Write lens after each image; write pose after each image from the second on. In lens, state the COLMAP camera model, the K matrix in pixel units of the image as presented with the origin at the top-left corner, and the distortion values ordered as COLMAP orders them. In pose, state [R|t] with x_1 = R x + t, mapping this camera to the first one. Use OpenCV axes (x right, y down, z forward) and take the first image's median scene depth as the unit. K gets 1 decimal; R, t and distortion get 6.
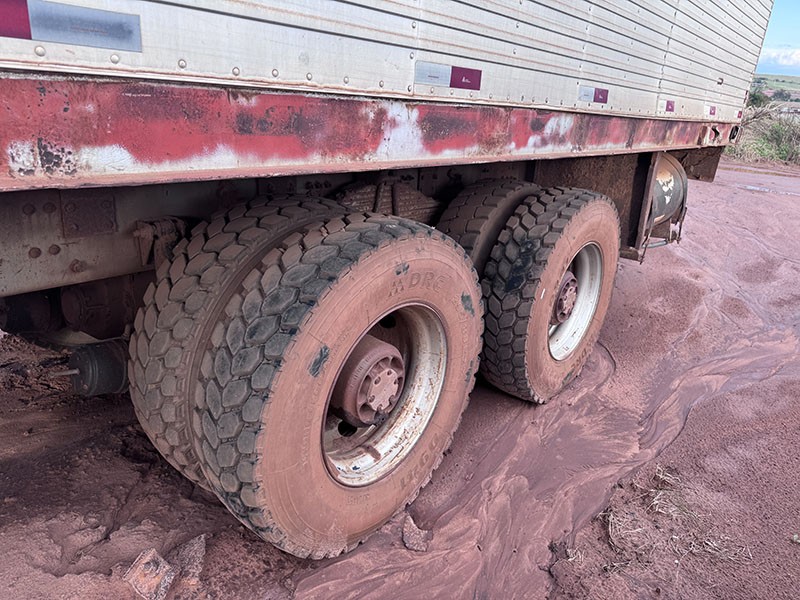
lens RADIAL K [[562.2, 0, 407.6], [0, 562.2, 297.6], [0, 0, 1]] dist [0.070697, -0.087300]
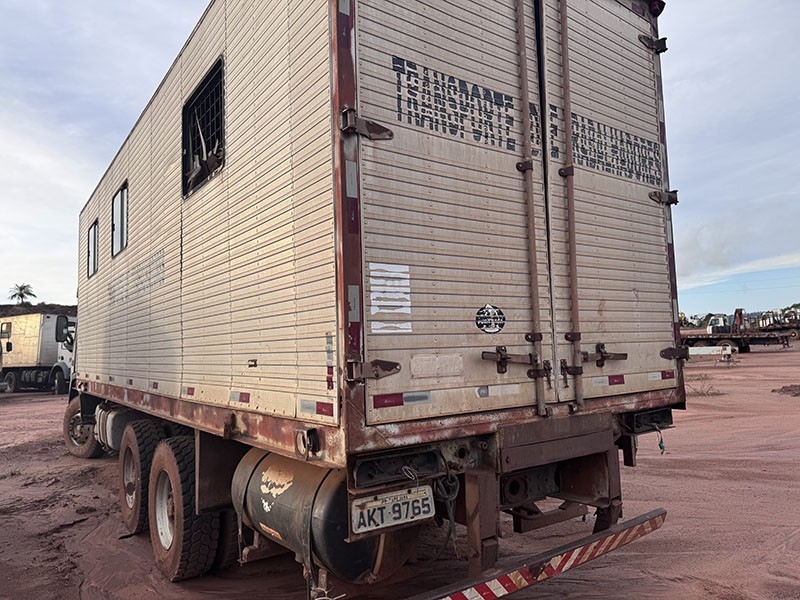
lens RADIAL K [[562.2, 0, 401.8], [0, 562.2, 303.2], [0, 0, 1]] dist [0.070697, -0.087300]
pose [[-0.257546, -0.145108, -0.955308, 1.290930], [-0.313964, 0.947582, -0.059291, -0.484408], [0.913836, 0.284662, -0.289605, 1.417876]]
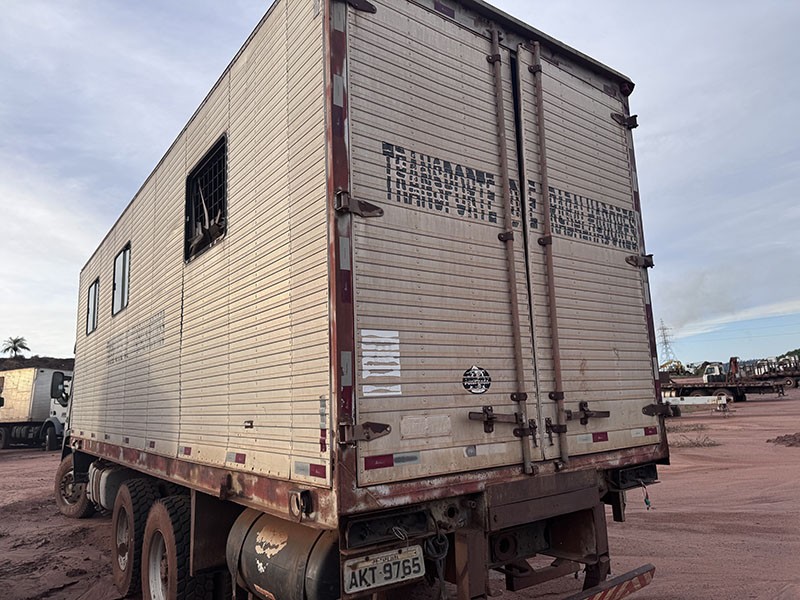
lens RADIAL K [[562.2, 0, 405.7], [0, 562.2, 305.0], [0, 0, 1]] dist [0.070697, -0.087300]
pose [[-0.247158, -0.223664, -0.942808, 1.335424], [-0.306330, 0.941129, -0.142961, -0.501702], [0.919280, 0.253476, -0.301122, 1.434317]]
